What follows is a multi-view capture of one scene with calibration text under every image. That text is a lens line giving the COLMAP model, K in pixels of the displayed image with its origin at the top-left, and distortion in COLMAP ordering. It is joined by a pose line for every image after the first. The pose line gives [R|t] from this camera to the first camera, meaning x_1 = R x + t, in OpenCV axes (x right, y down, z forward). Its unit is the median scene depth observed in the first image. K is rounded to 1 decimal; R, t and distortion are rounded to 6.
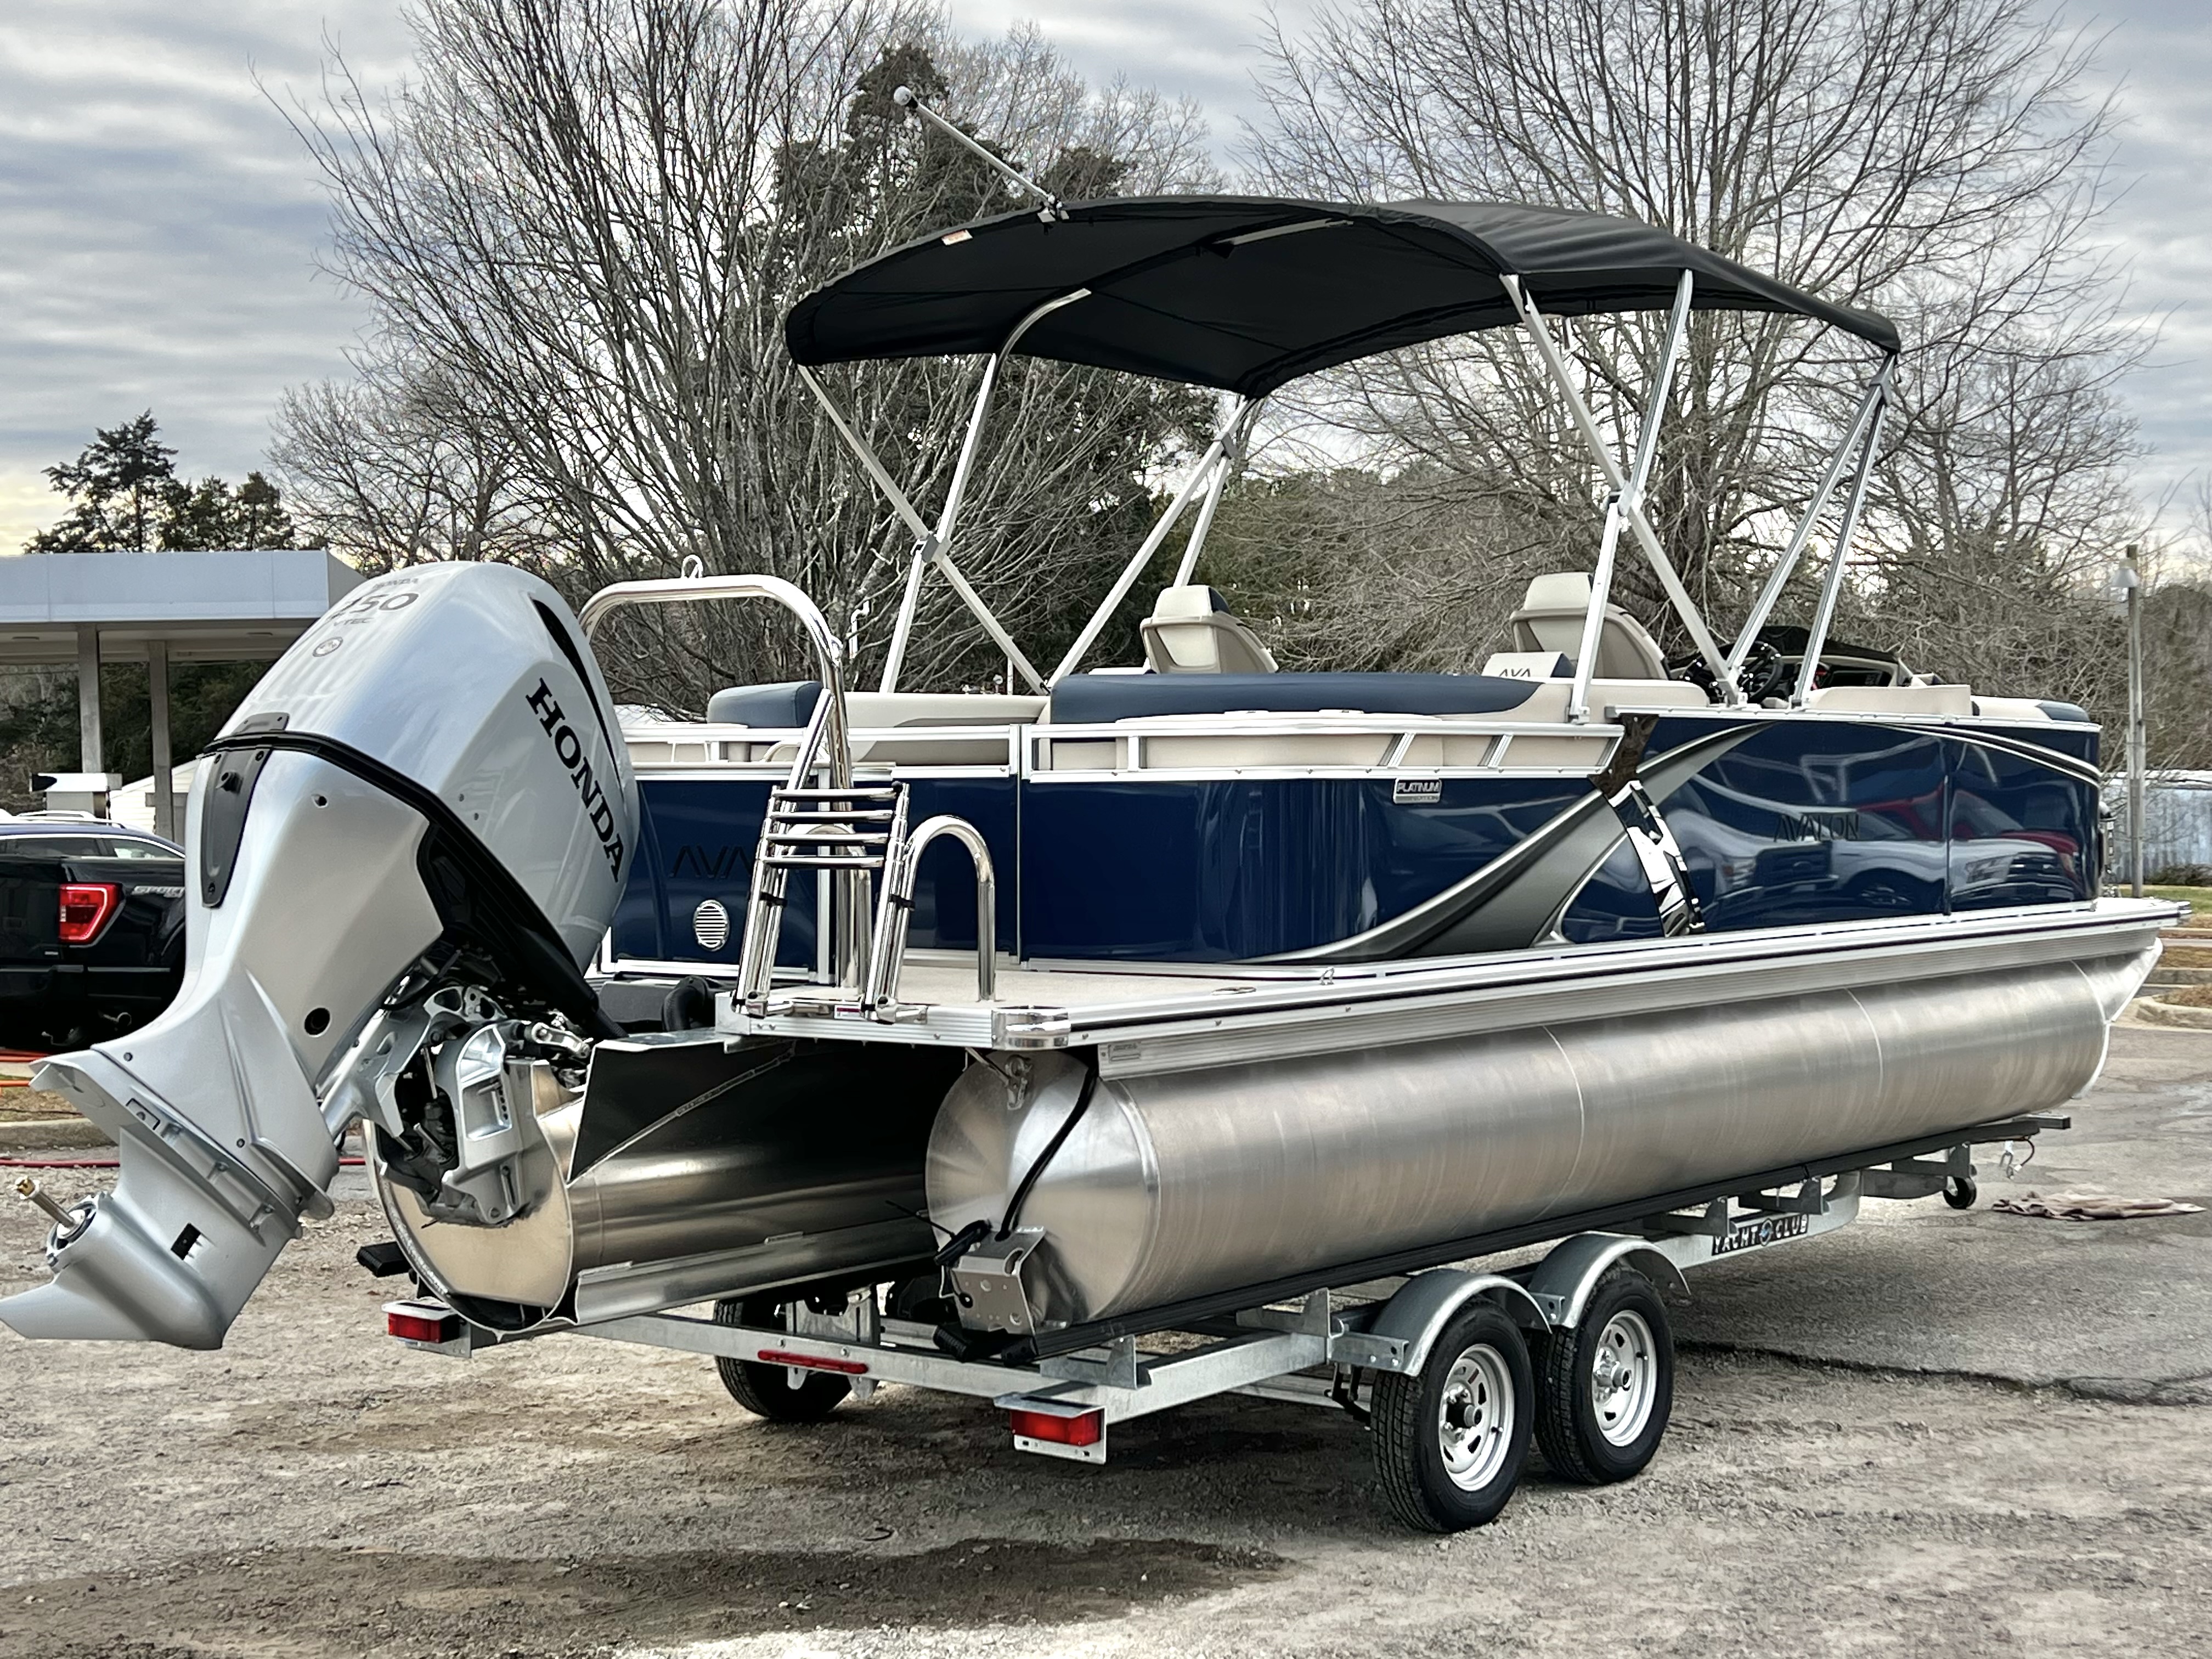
lens RADIAL K [[3200.1, 0, 1105.2], [0, 3200.1, 832.4], [0, 0, 1]] dist [-0.058475, 0.000000]
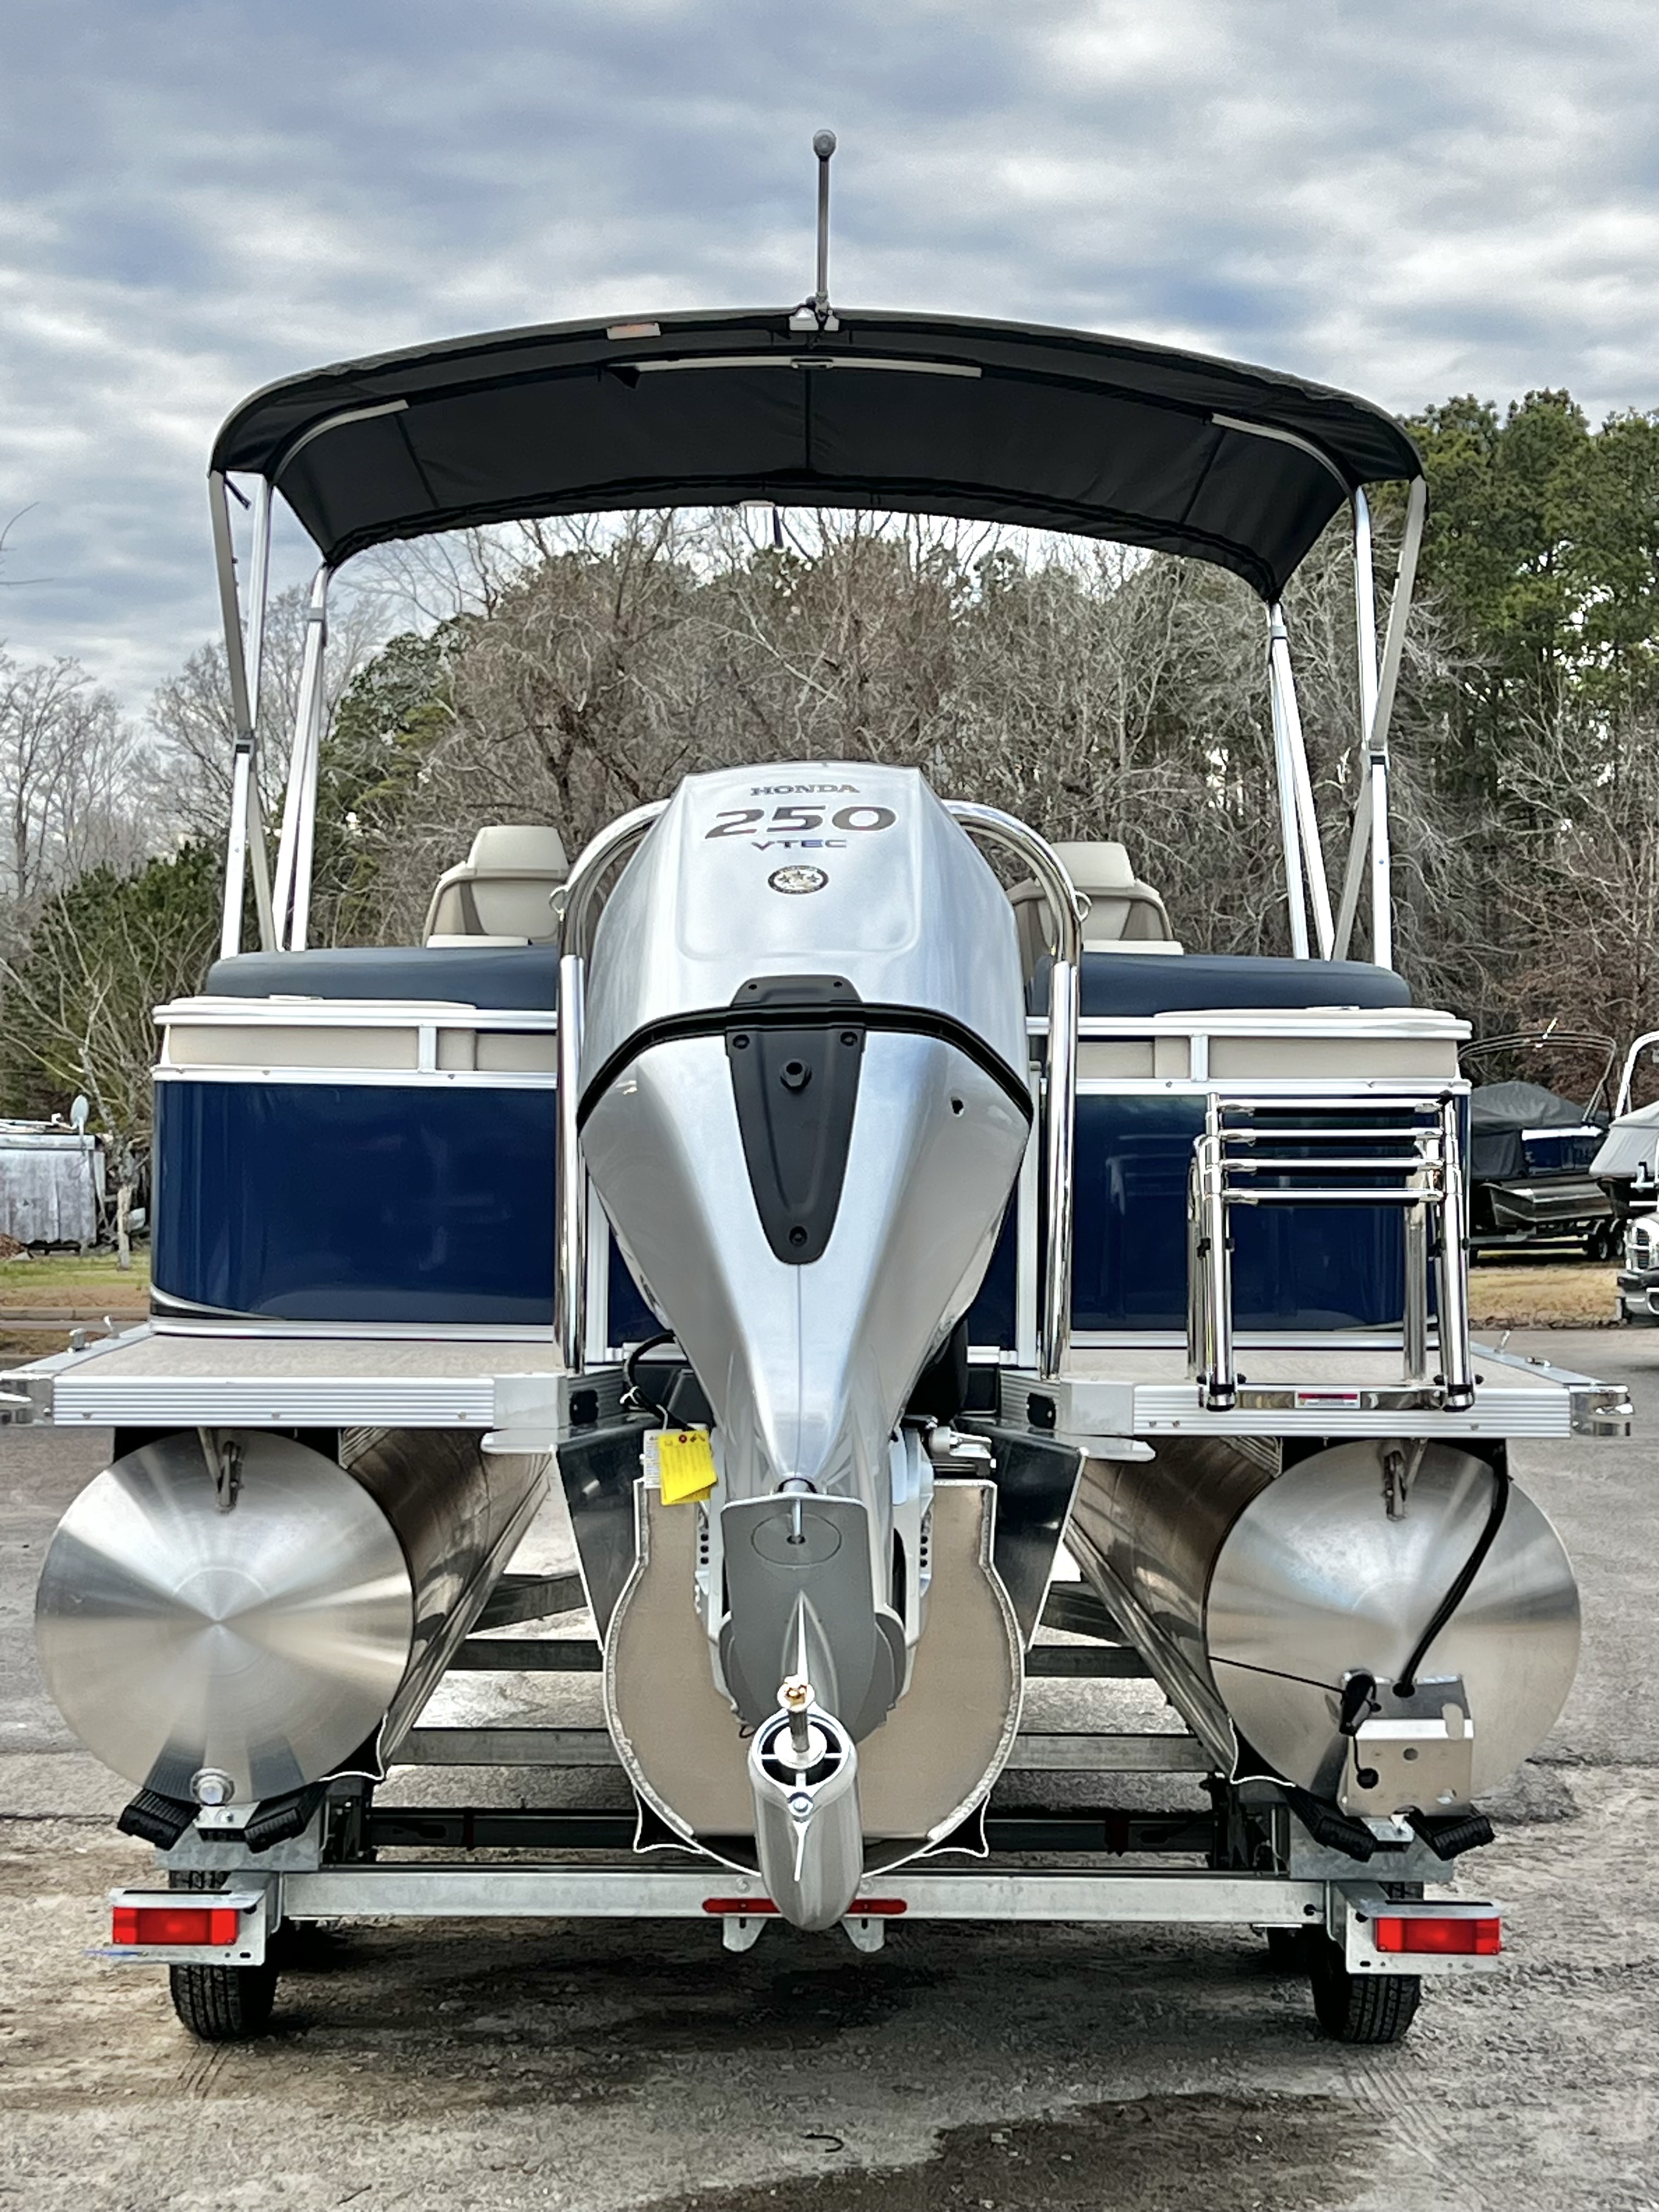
lens RADIAL K [[4309.0, 0, 829.7], [0, 4309.0, 1110.5], [0, 0, 1]] dist [-0.076942, 0.000000]
pose [[0.789417, 0.014110, 0.613695, -0.683239], [-0.002751, 0.999807, -0.019450, 0.007849], [-0.613851, 0.013666, 0.789303, 0.243777]]
